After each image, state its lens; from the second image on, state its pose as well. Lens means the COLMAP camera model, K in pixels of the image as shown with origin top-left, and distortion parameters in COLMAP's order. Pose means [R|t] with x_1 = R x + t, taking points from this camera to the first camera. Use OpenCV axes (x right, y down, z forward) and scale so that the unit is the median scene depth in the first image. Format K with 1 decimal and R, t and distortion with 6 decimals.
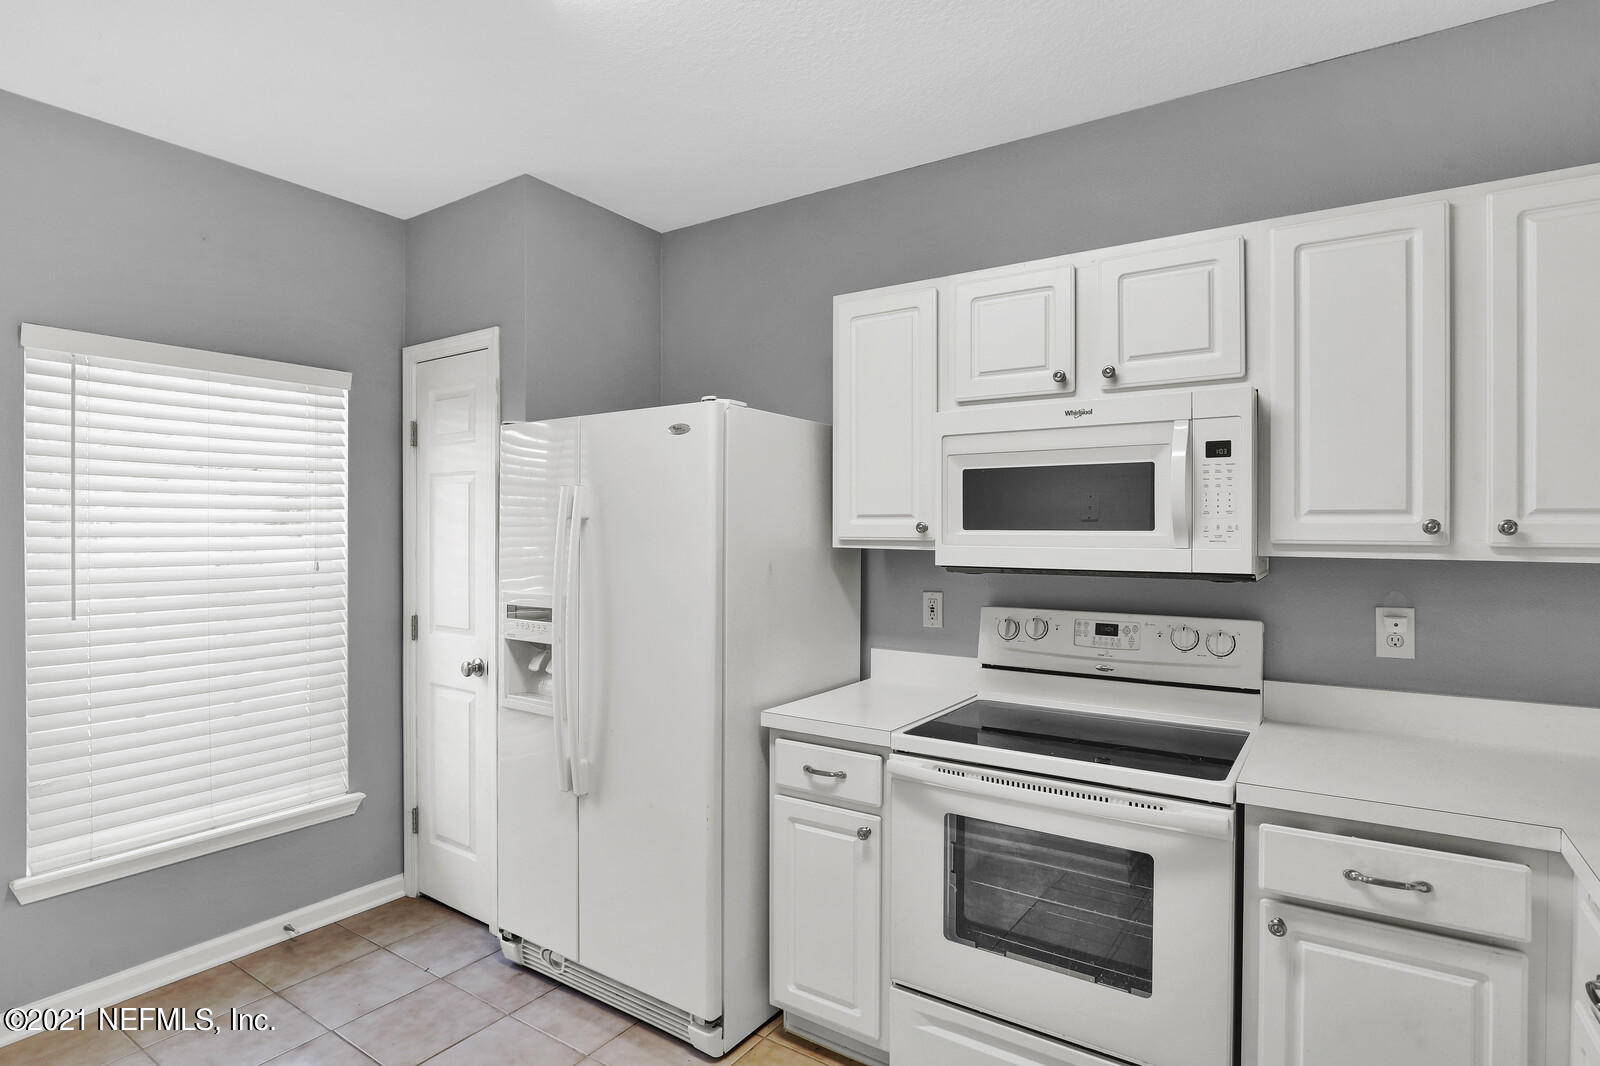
lens RADIAL K [[830.3, 0, 800.6], [0, 830.3, 531.0], [0, 0, 1]] dist [-0.027669, 0.000888]
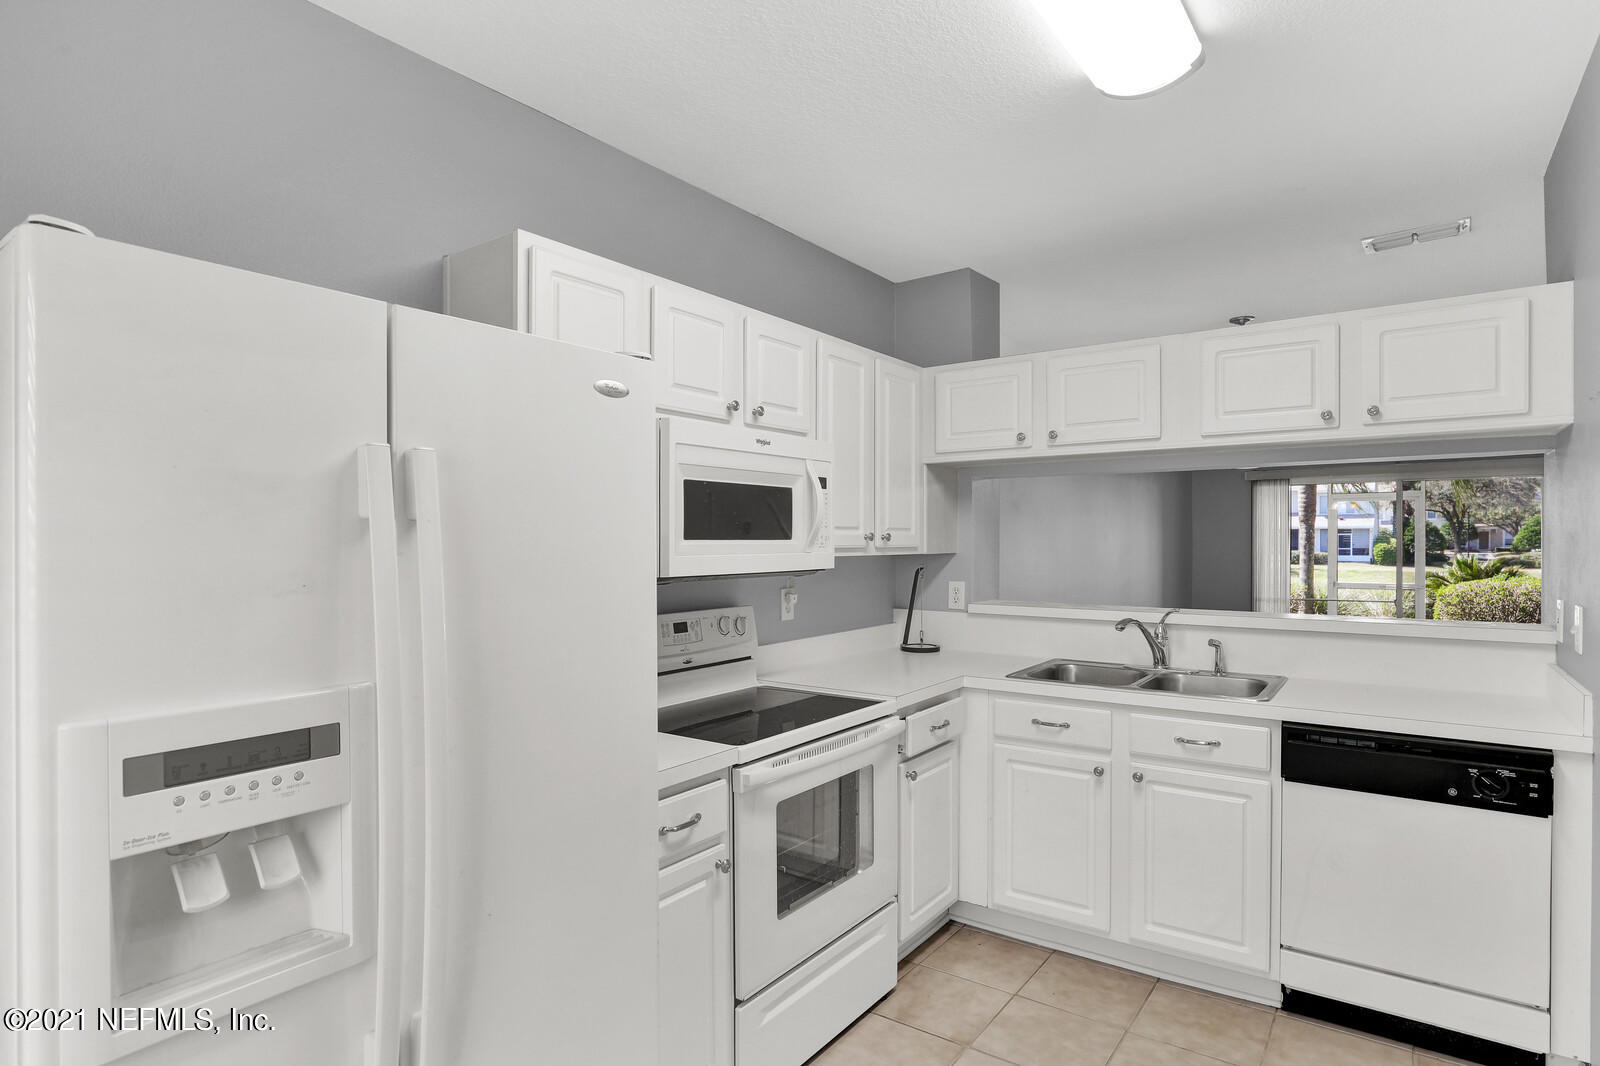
lens RADIAL K [[830.3, 0, 804.0], [0, 830.3, 540.2], [0, 0, 1]] dist [-0.027669, 0.000888]
pose [[0.044451, -0.002151, 0.999009, -0.845837], [0.008391, 0.999963, 0.001779, -0.001825], [-0.998976, 0.008304, 0.044467, 0.864545]]
